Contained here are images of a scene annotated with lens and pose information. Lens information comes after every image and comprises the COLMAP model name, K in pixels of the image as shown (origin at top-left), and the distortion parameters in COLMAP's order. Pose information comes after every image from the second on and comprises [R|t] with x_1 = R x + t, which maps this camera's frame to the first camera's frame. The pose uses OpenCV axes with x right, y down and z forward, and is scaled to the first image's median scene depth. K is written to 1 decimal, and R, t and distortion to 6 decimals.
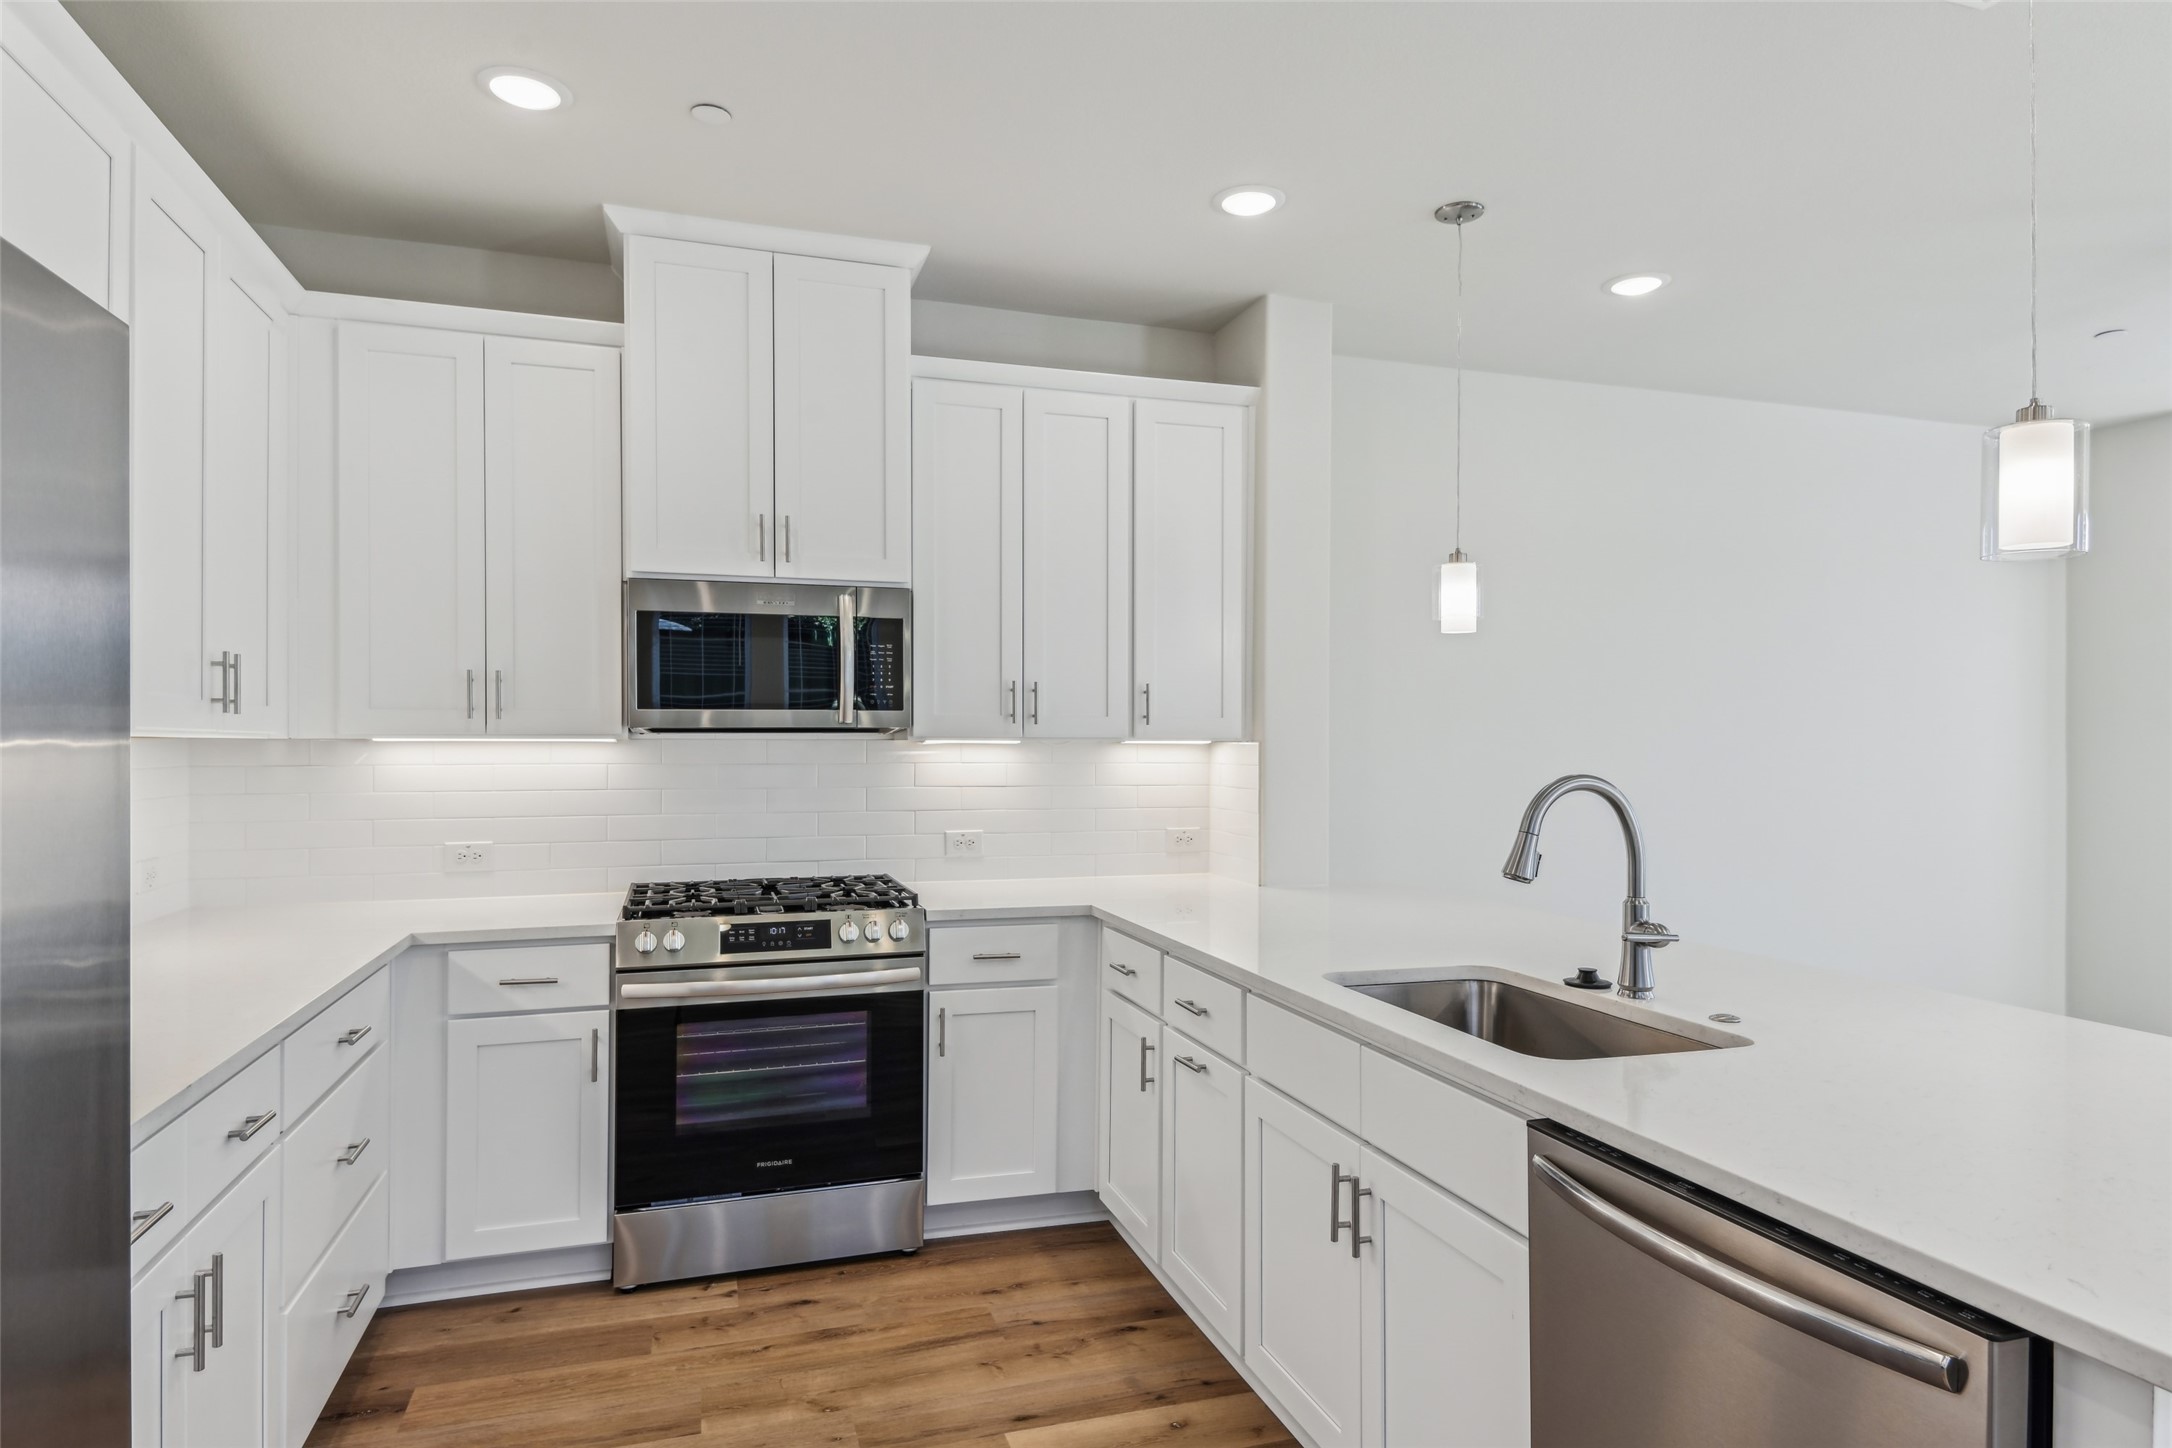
lens RADIAL K [[1236.5, 0, 1091.5], [0, 1236.5, 732.8], [0, 0, 1]] dist [0.047081, -0.041340]
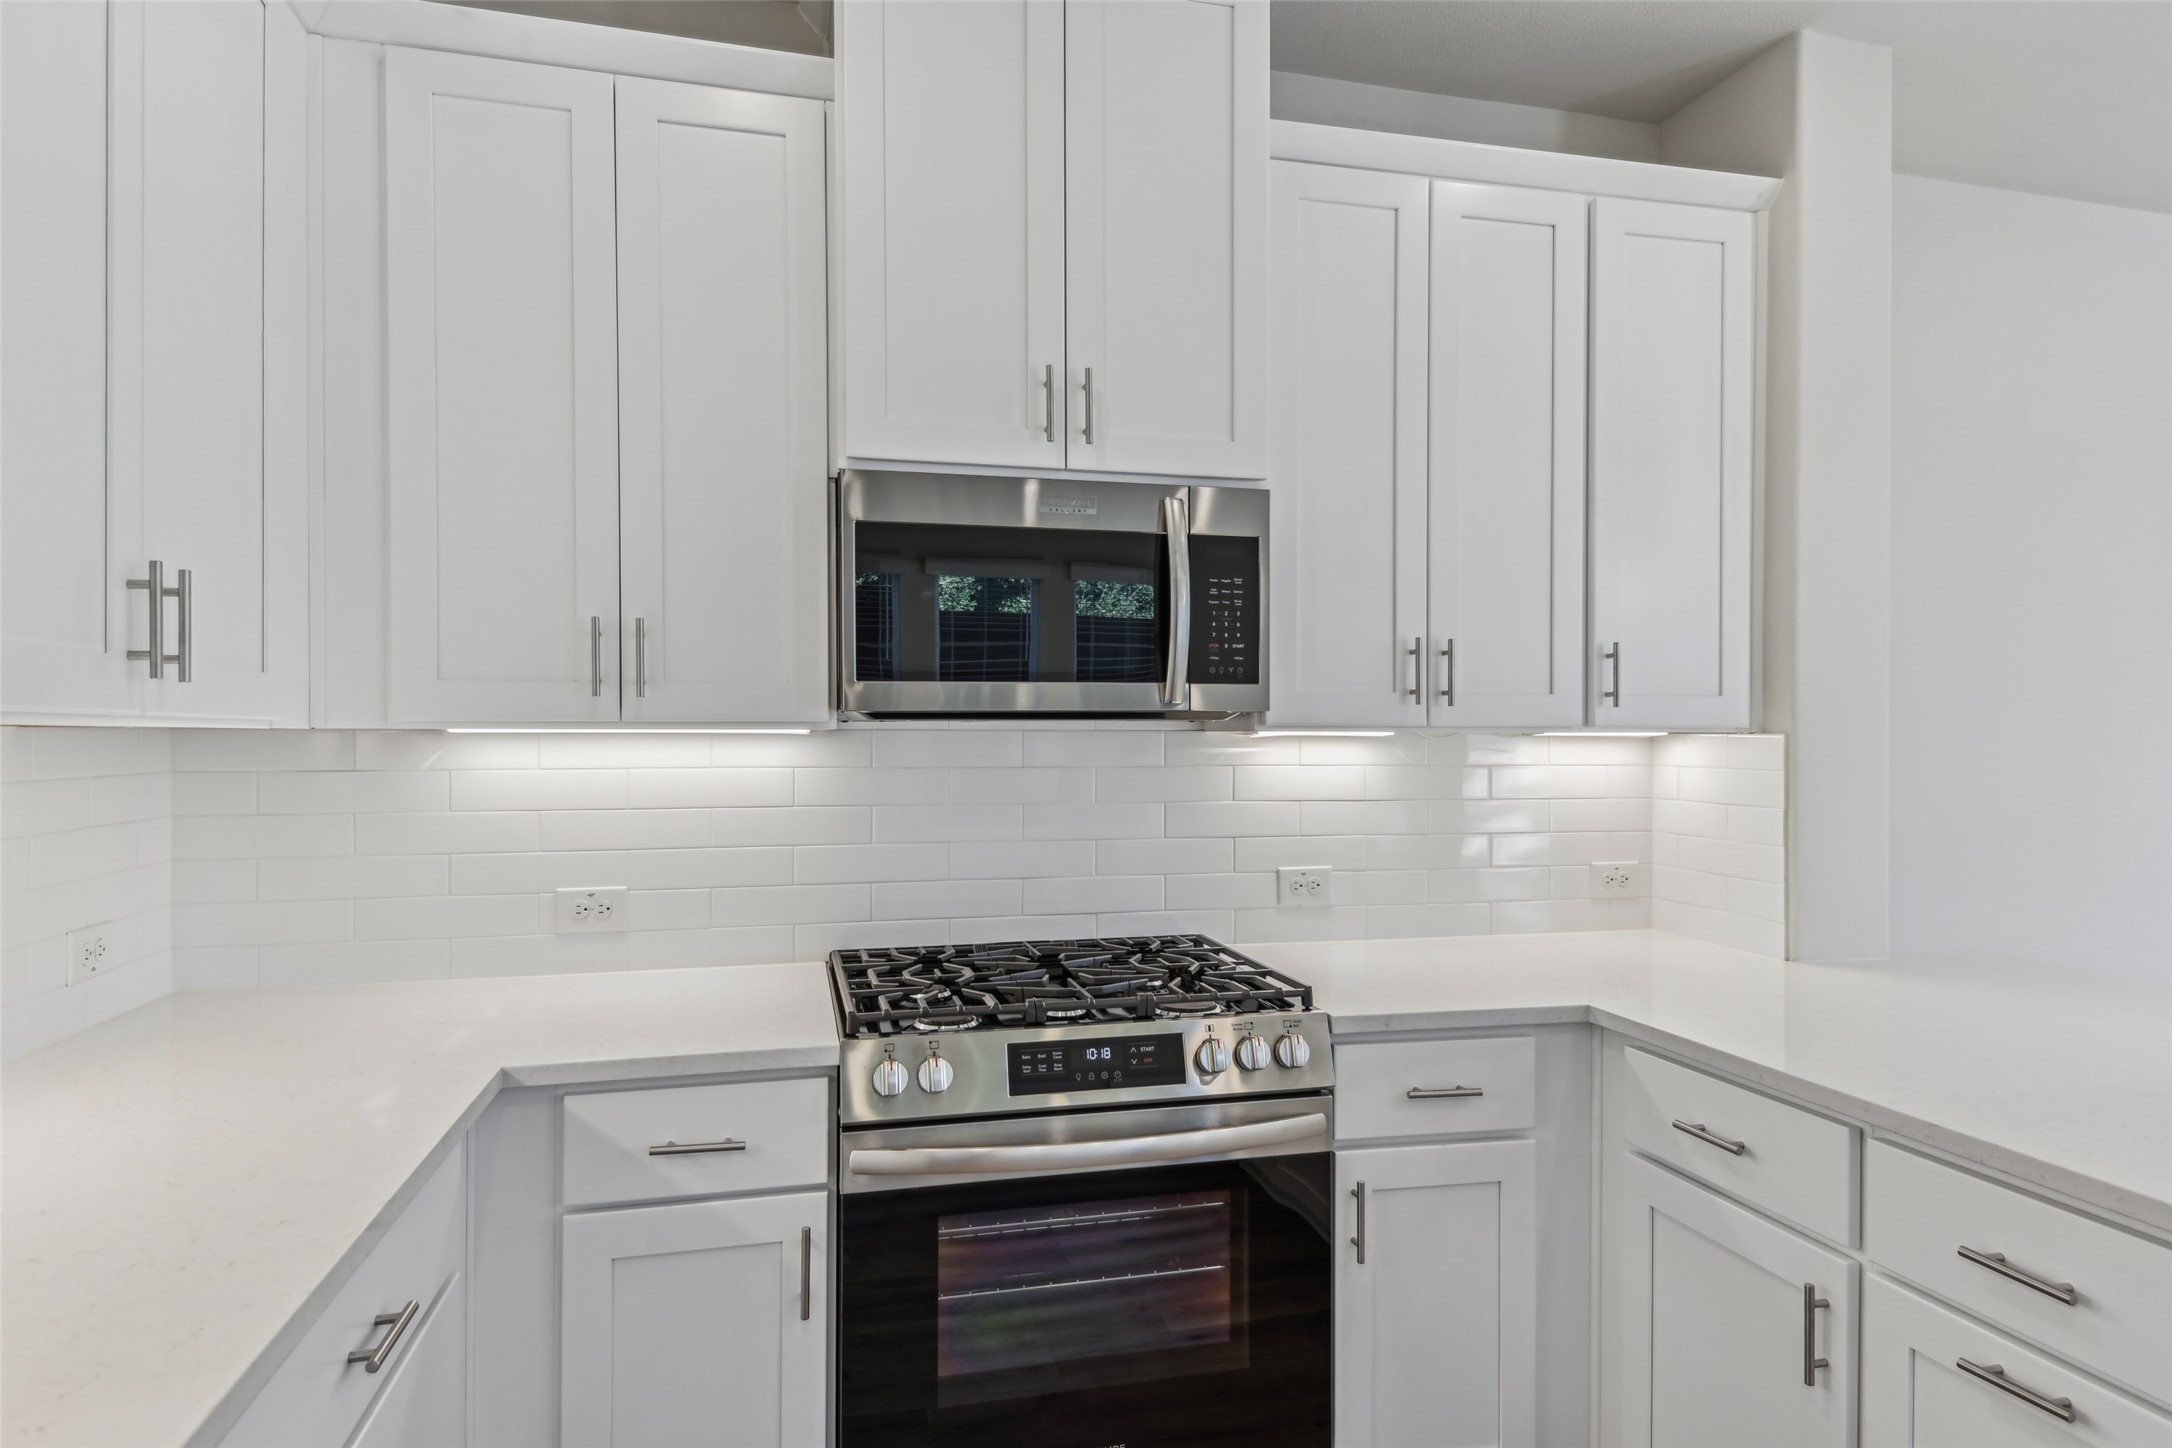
lens RADIAL K [[1219.1, 0, 1086.0], [0, 1219.1, 724.0], [0, 0, 1]] dist [0.019082, -0.000675]
pose [[0.997885, -0.000598, -0.065000, -0.216203], [0.000585, 1.000000, -0.000218, 0.002627], [0.065000, 0.000179, 0.997885, 0.410452]]
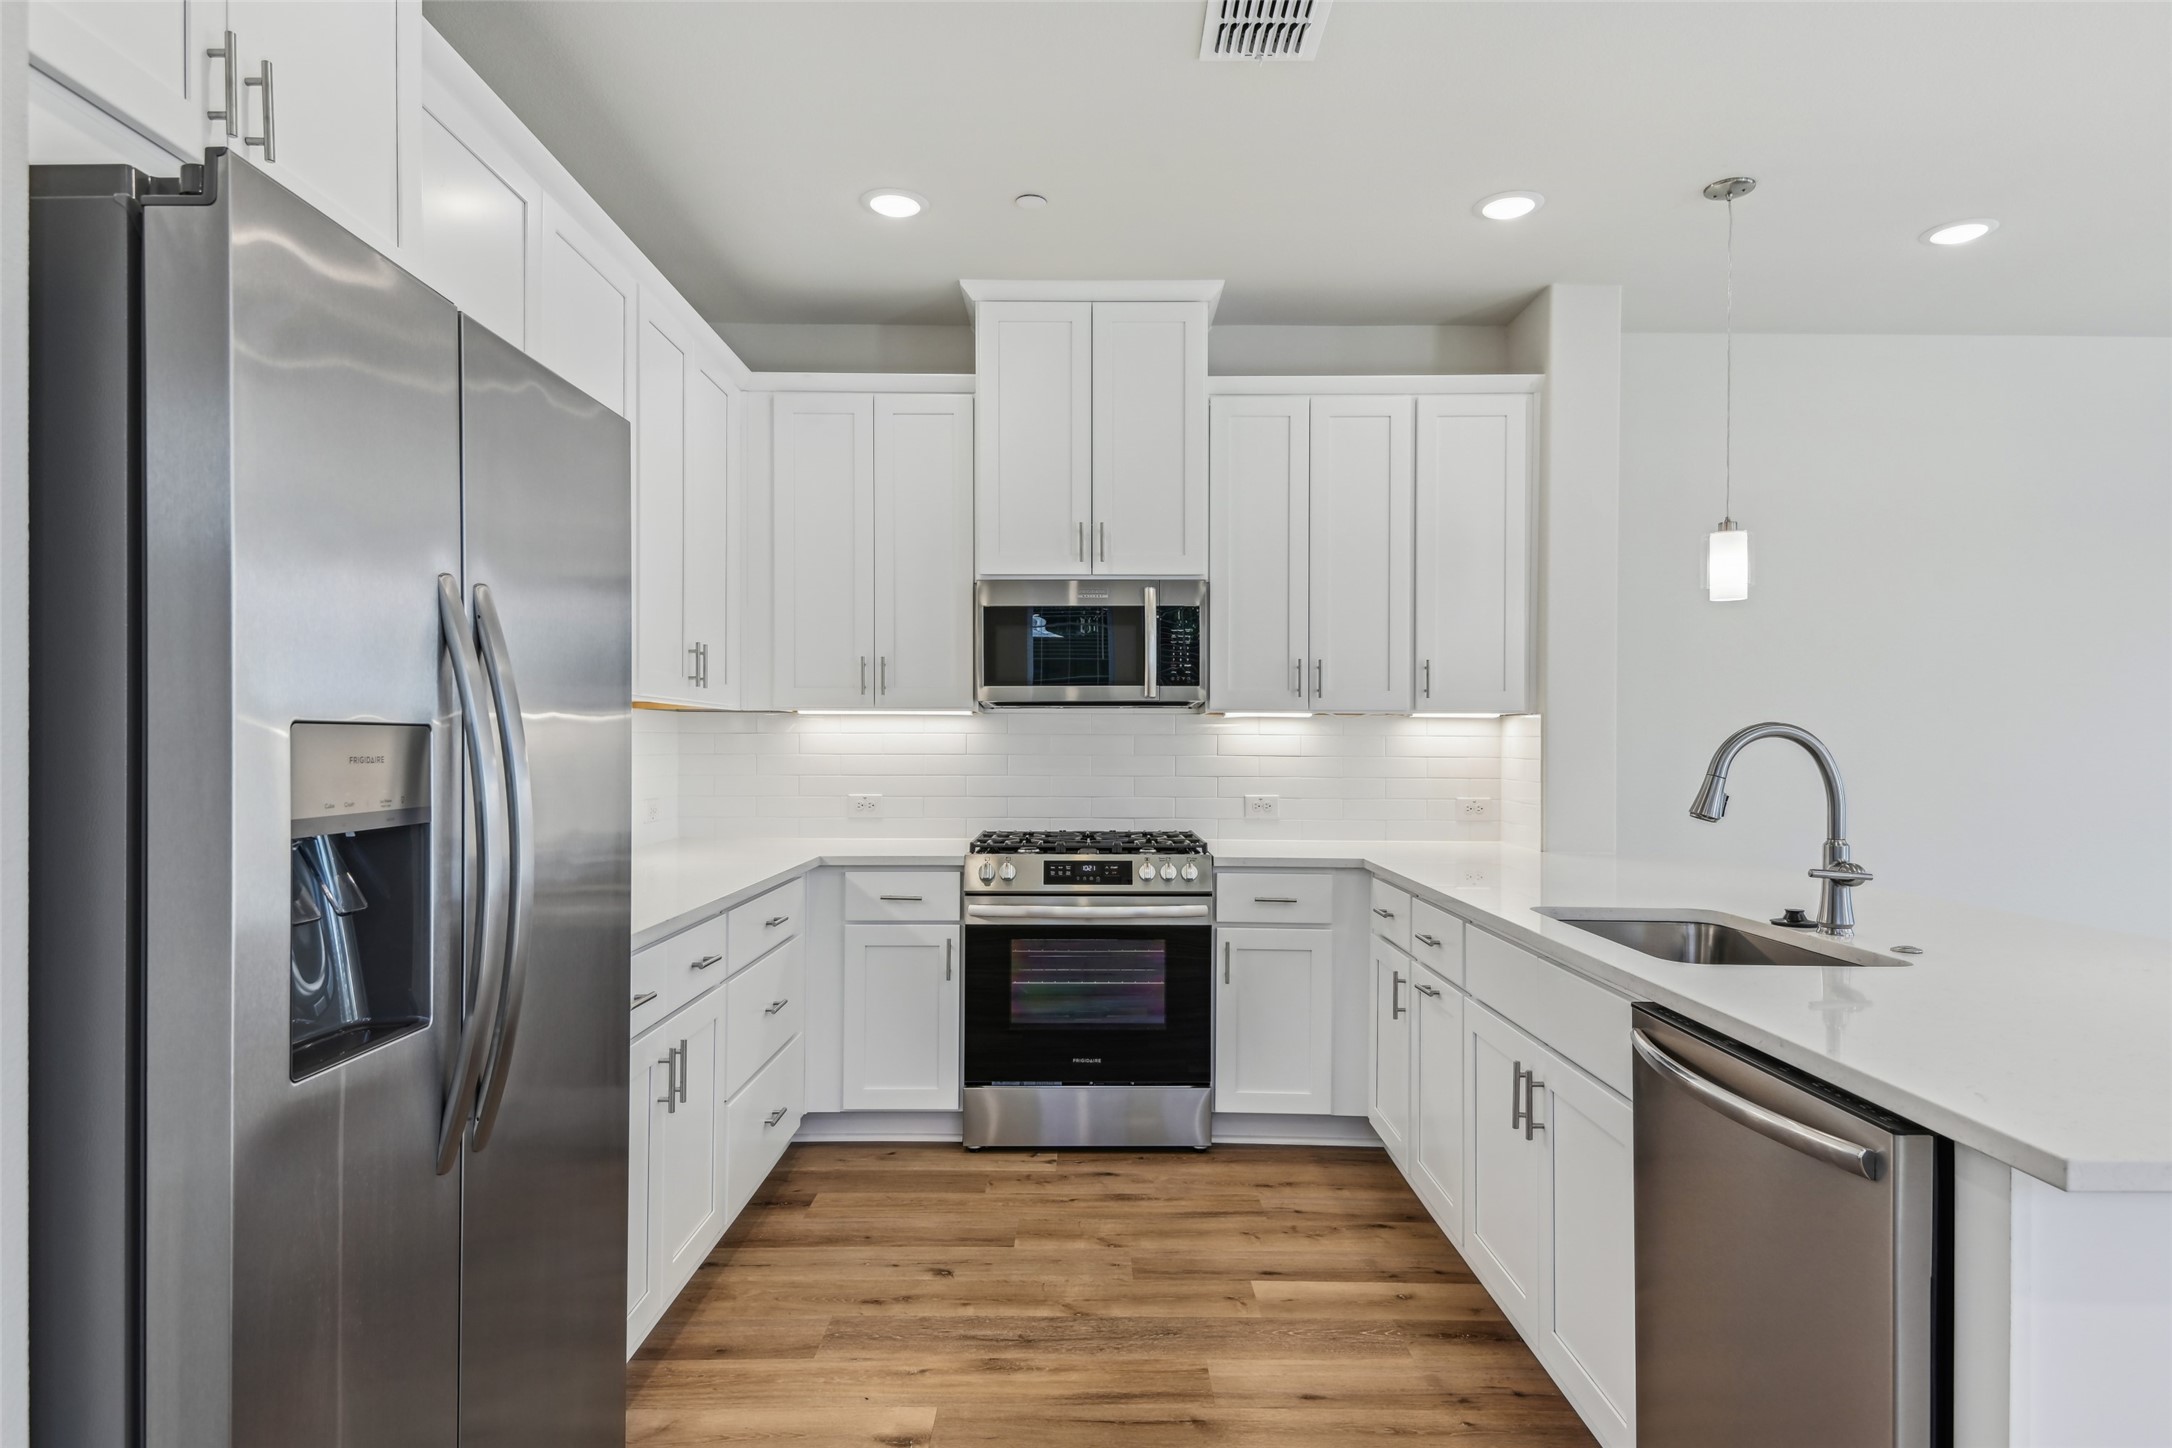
lens RADIAL K [[1236.5, 0, 1091.5], [0, 1236.5, 732.8], [0, 0, 1]] dist [0.047081, -0.041340]
pose [[0.951426, -0.001346, -0.307875, 0.115512], [0.000357, 0.999995, -0.003267, 0.031801], [0.307878, 0.002998, 0.951421, -0.136104]]
